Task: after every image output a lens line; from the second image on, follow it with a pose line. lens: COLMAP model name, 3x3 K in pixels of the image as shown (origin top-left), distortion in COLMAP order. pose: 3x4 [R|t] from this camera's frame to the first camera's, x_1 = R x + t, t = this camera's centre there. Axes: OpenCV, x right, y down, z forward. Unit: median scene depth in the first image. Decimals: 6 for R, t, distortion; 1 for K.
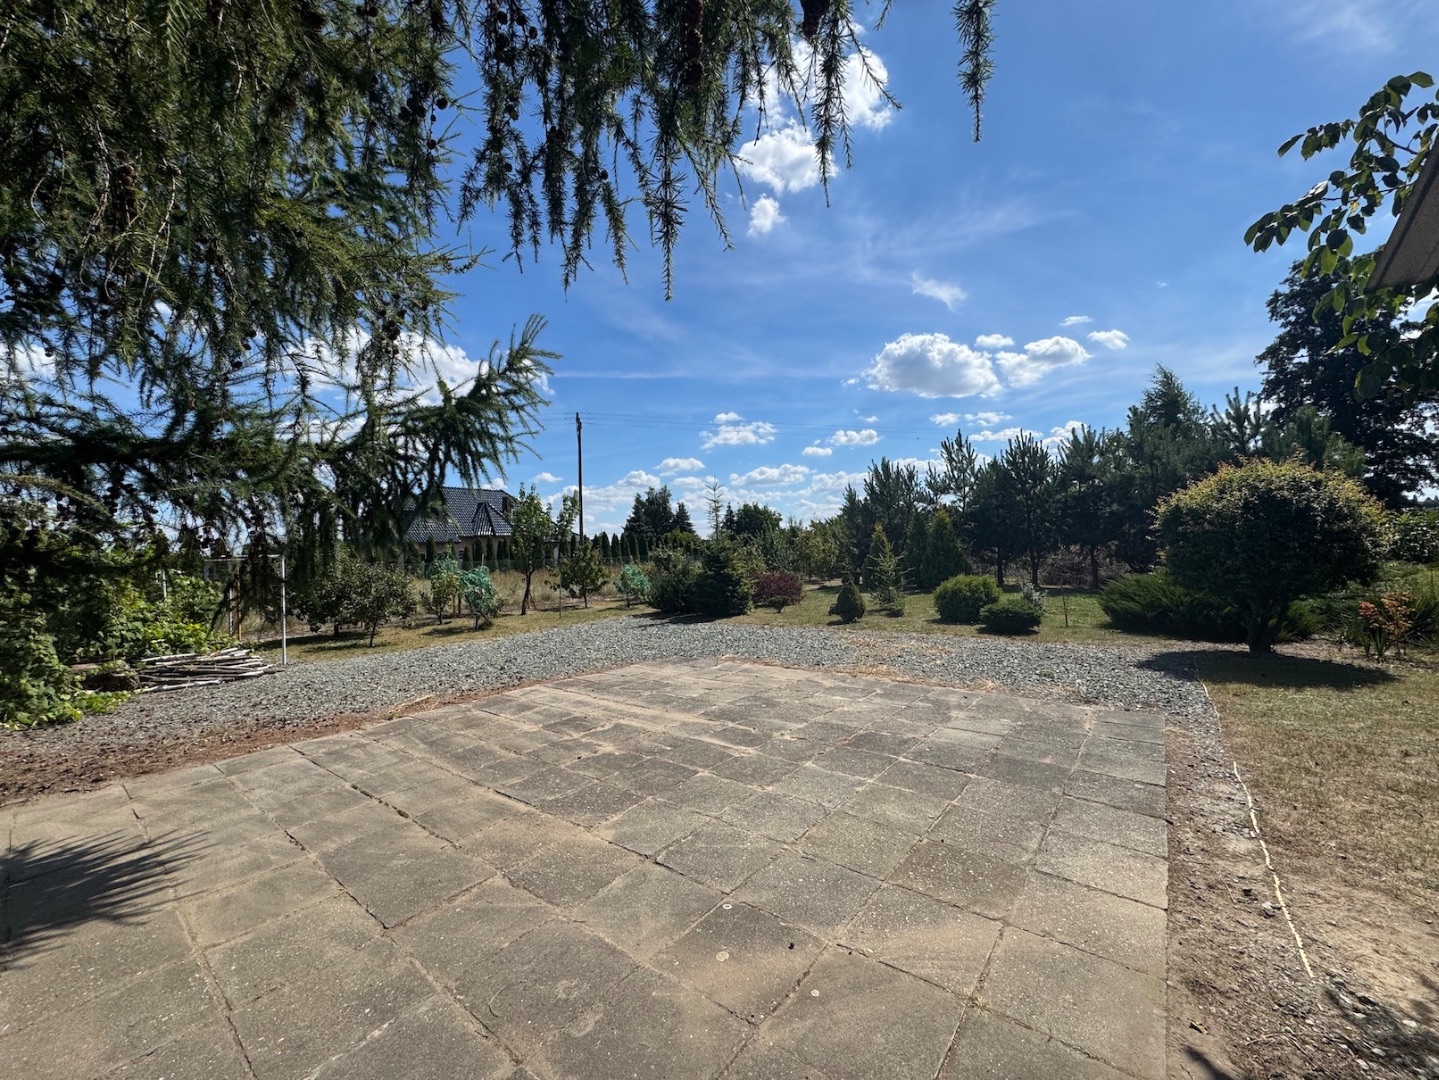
lens RADIAL K [[583.8, 0, 721.1], [0, 583.8, 555.8], [0, 0, 1]] dist [-0.000367, 0.000196]
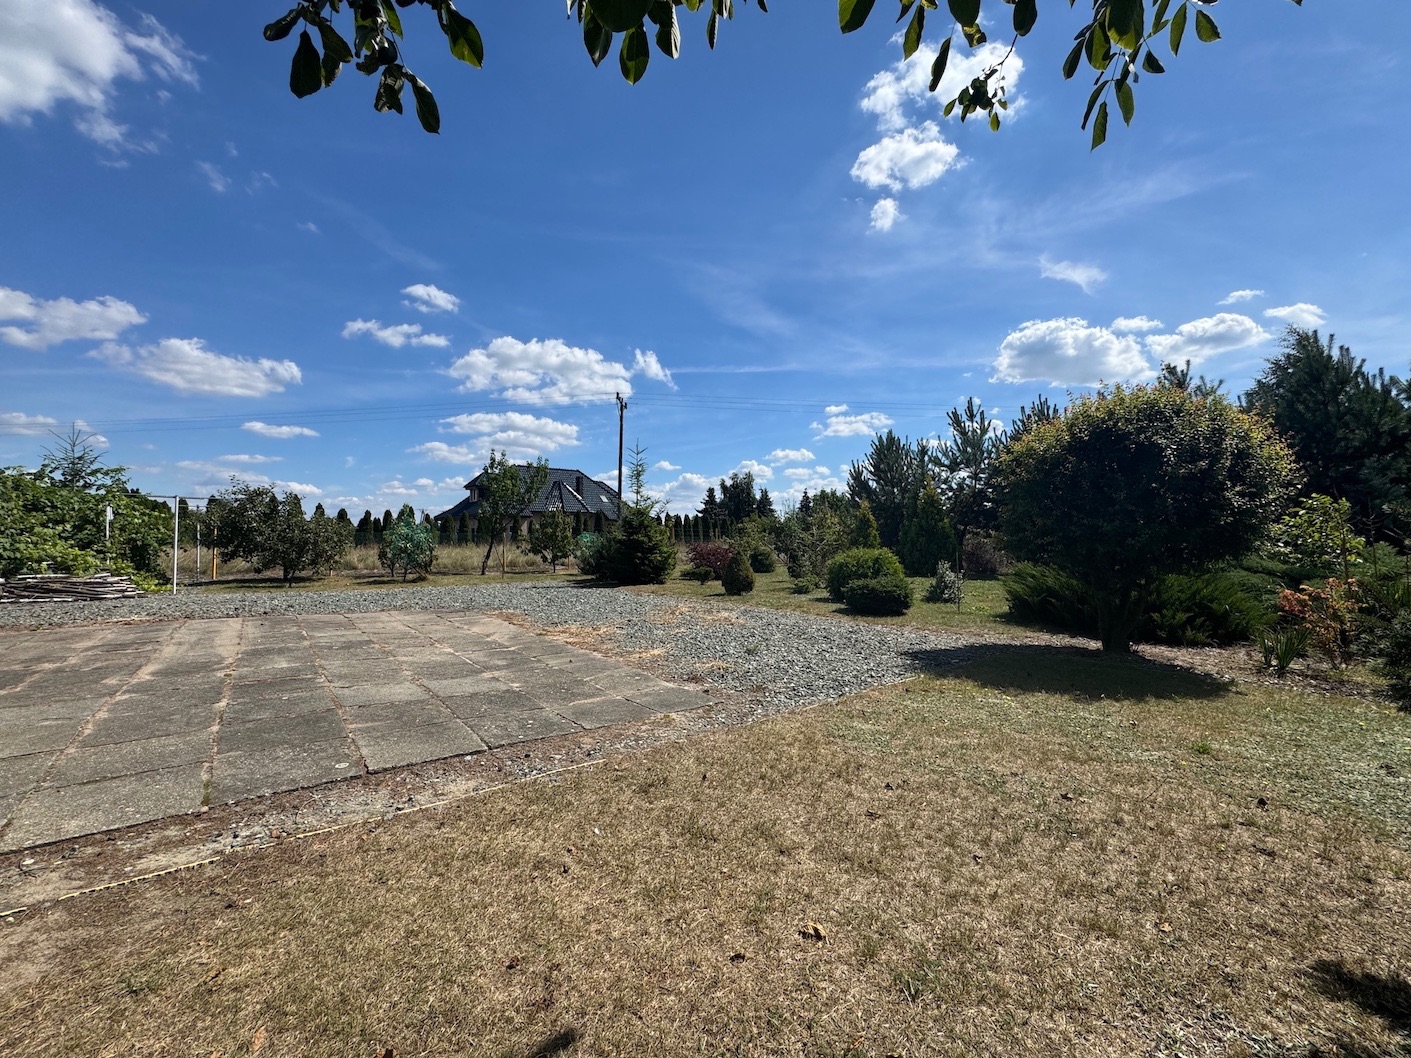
lens RADIAL K [[565.6, 0, 705.5], [0, 565.6, 529.0], [0, 0, 1]] dist [-0.000222, 0.000655]
pose [[0.974998, 0.038893, -0.218781, 0.258103], [-0.044653, 0.998772, -0.021442, 0.023565], [0.217679, 0.030675, 0.975538, 0.098961]]
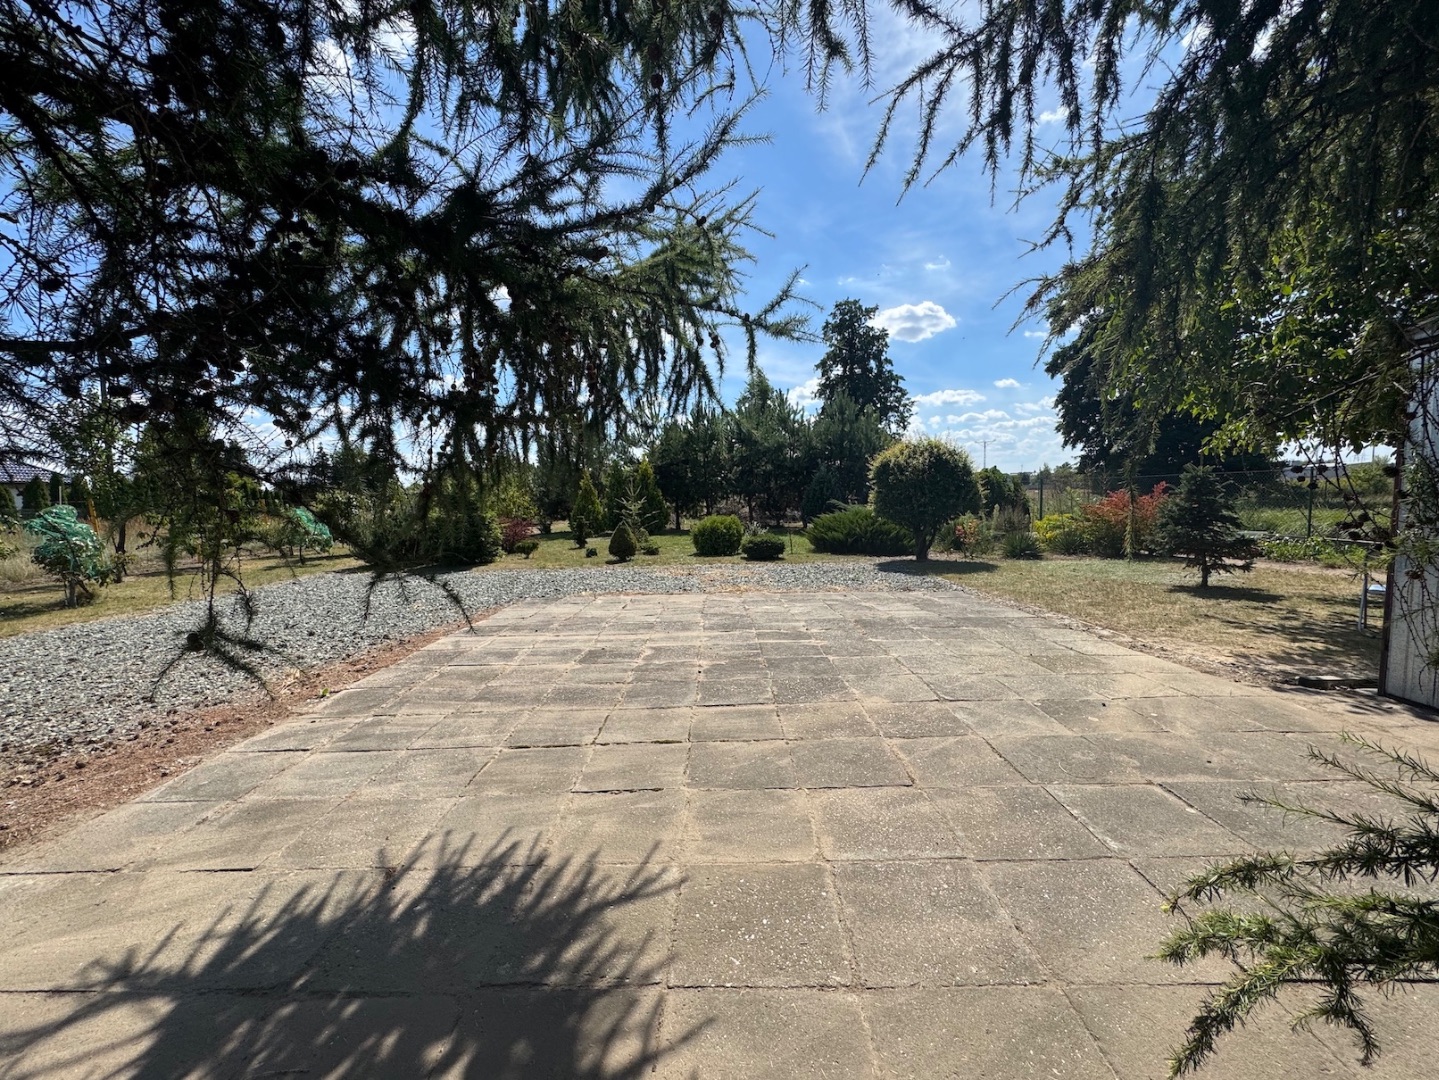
lens RADIAL K [[581.6, 0, 715.4], [0, 581.6, 554.3], [0, 0, 1]] dist [-0.000398, 0.000217]
pose [[0.779010, -0.040444, 0.625706, -0.208087], [-0.002994, 0.997666, 0.068214, 0.020451], [-0.627005, -0.055012, 0.777071, 0.058695]]
